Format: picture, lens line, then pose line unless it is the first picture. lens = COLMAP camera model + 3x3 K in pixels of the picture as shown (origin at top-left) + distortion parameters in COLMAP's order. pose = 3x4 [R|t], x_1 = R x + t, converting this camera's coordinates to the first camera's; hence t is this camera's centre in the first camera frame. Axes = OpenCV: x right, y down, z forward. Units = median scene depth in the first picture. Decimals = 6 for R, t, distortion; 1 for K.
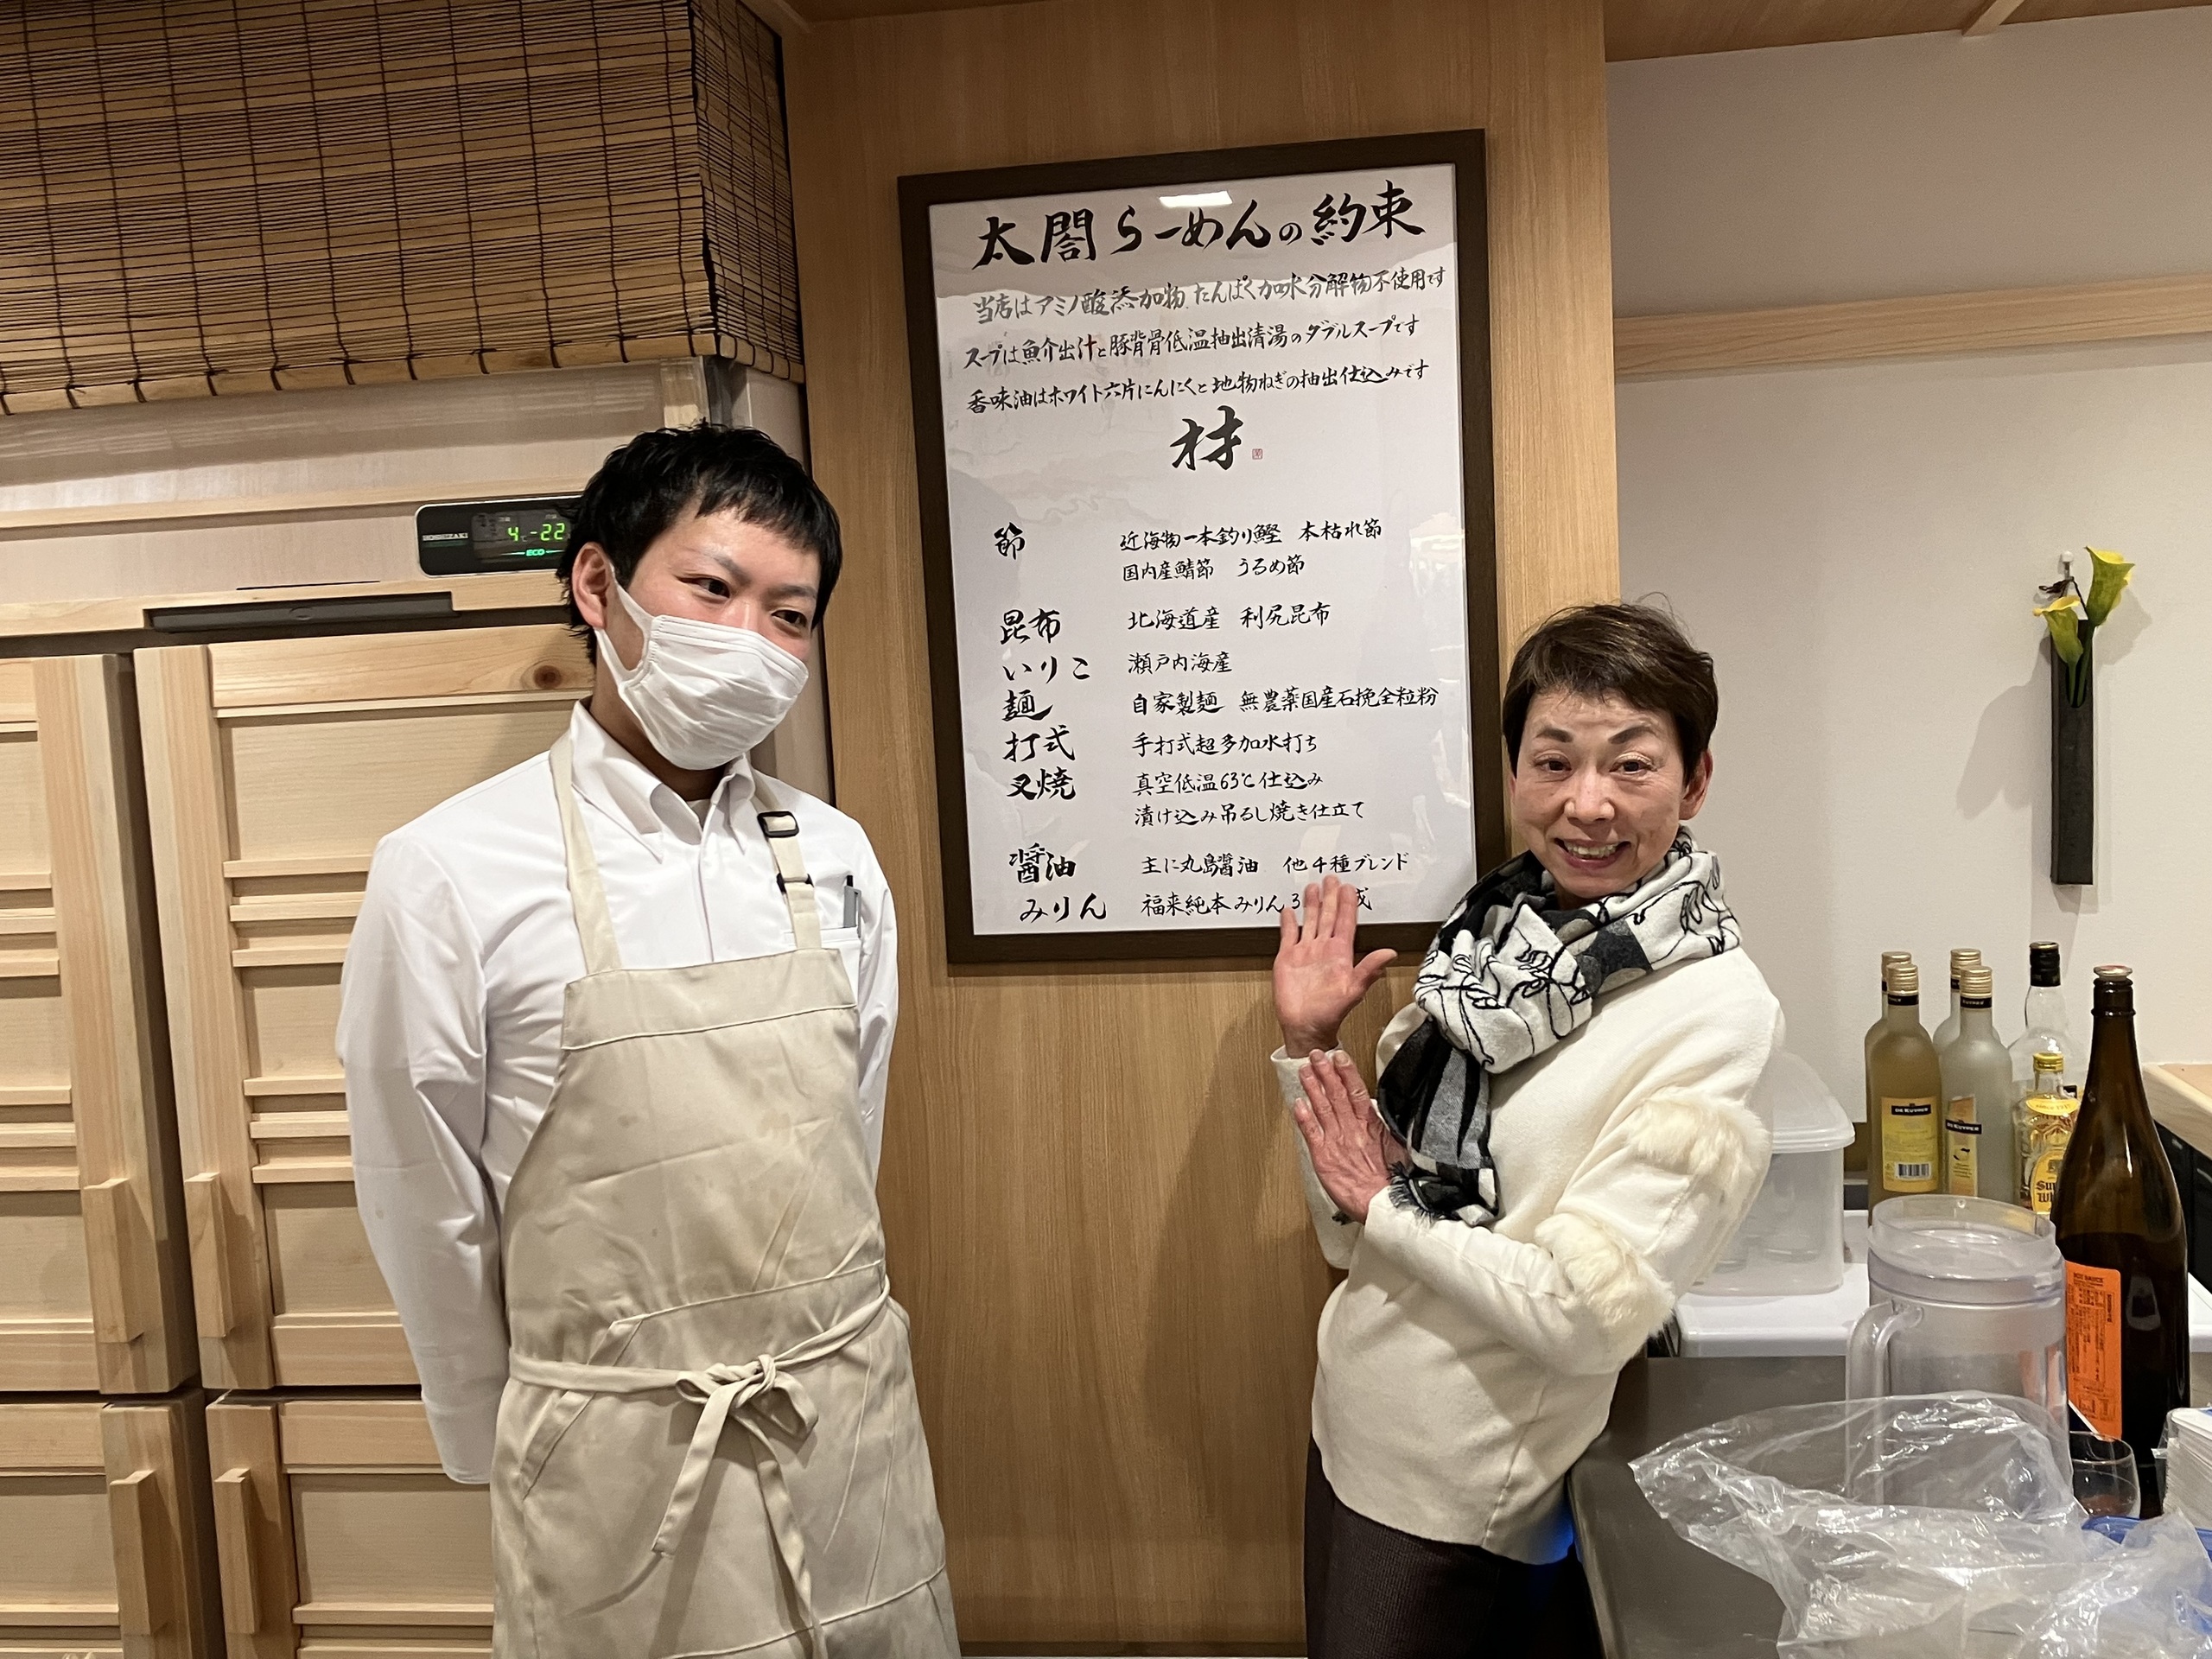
lens RADIAL K [[2207.4, 0, 1109.1], [0, 2207.4, 810.8], [0, 0, 1]] dist [-0.032448, 0.000000]
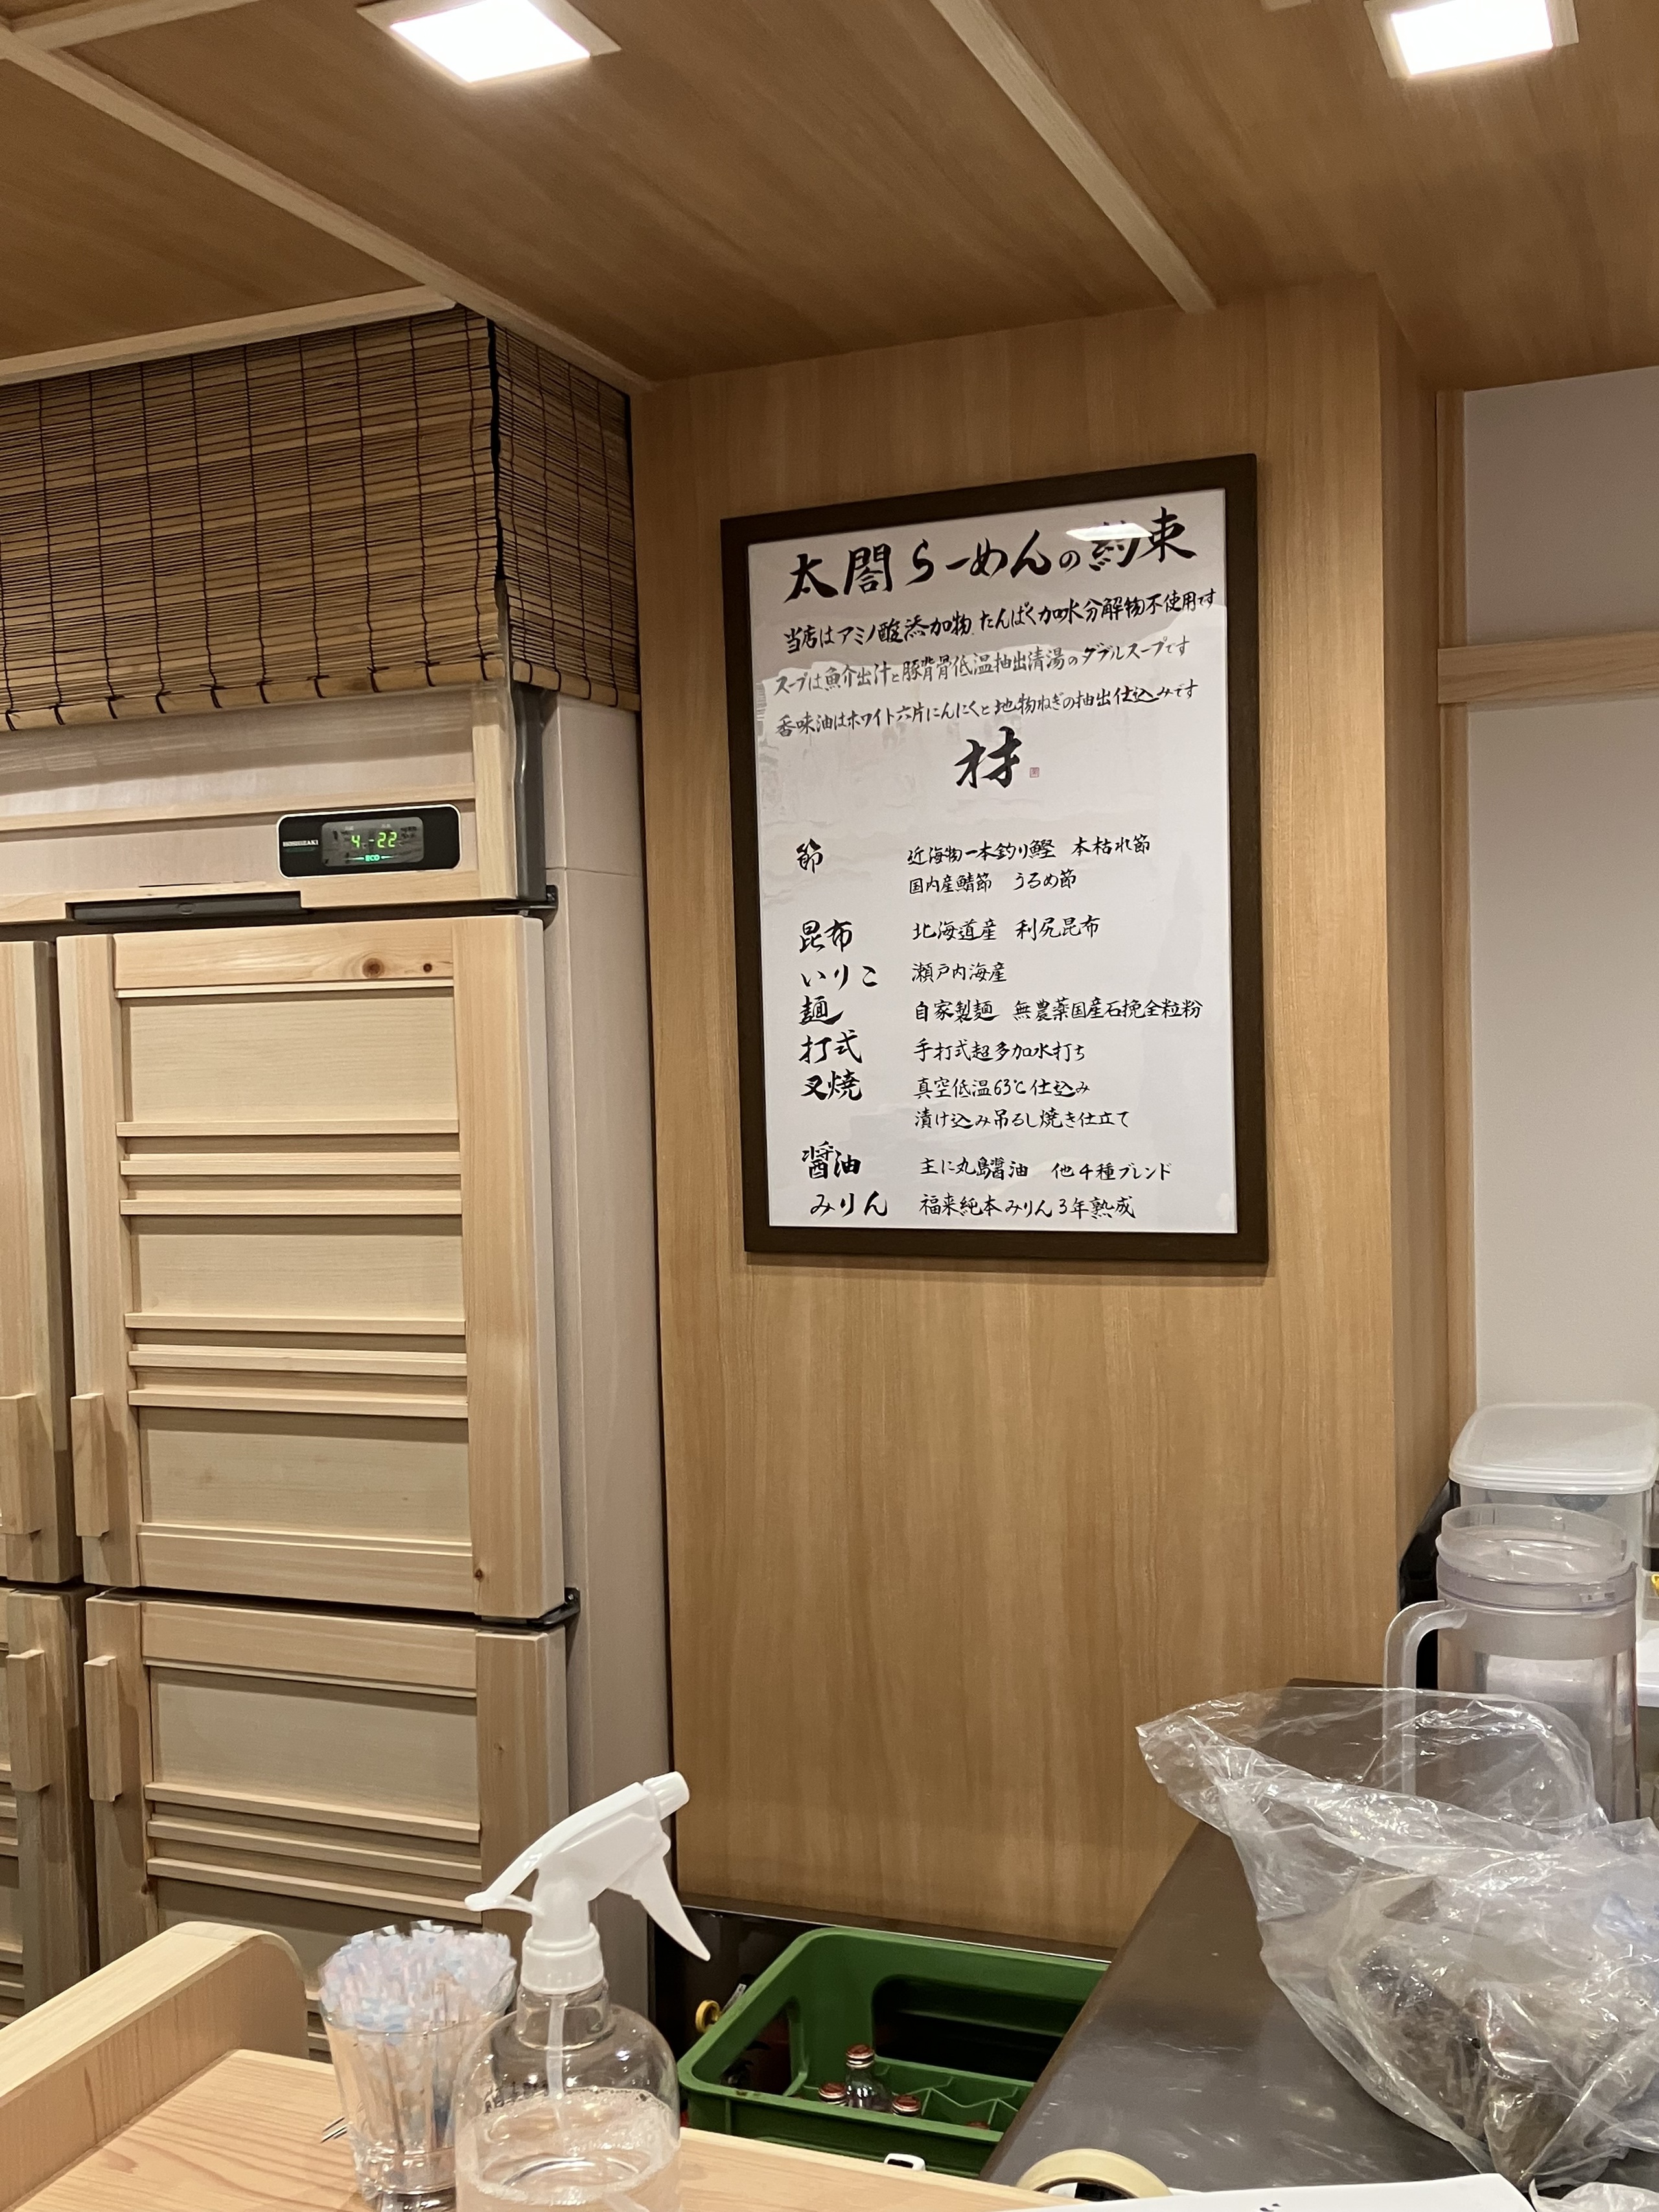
lens RADIAL K [[2207.3, 0, 823.8], [0, 2207.3, 1127.1], [0, 0, 1]] dist [-0.032448, 0.000000]
pose [[0.966202, 0.039272, -0.254775, 0.245863], [-0.047591, 0.998514, -0.026567, 0.037948], [0.253353, 0.037794, 0.966635, -0.023825]]
